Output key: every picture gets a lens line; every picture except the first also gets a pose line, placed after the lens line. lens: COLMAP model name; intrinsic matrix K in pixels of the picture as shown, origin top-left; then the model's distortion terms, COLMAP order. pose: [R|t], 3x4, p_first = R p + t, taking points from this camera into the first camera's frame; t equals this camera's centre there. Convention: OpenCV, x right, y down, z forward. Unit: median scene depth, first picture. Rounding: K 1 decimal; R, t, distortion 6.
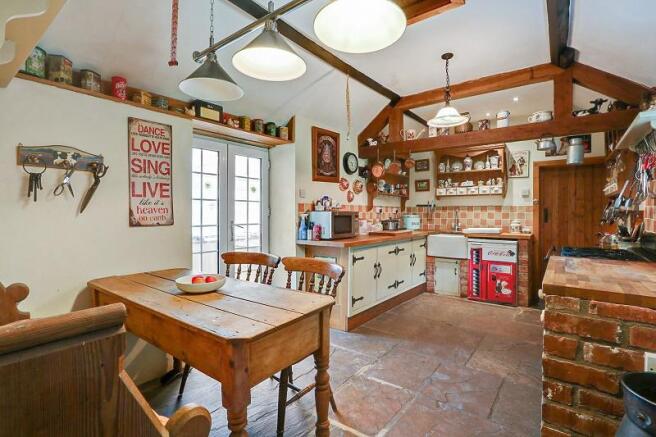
lens RADIAL K [[312.3, 0, 326.0], [0, 312.3, 217.1], [0, 0, 1]] dist [-0.016282, -0.000040]
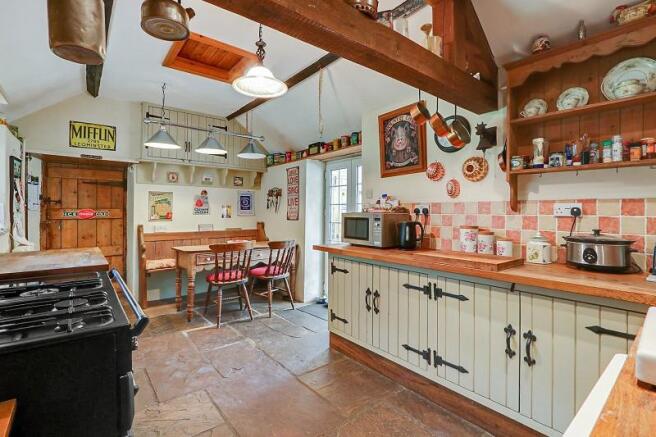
lens RADIAL K [[312.3, 0, 325.9], [0, 312.3, 213.5], [0, 0, 1]] dist [-0.016282, -0.000040]
pose [[-0.231896, 0.002494, -0.972737, 0.990294], [-0.020027, 0.999773, 0.007337, -0.023184], [0.972535, 0.021182, -0.231793, 1.242622]]
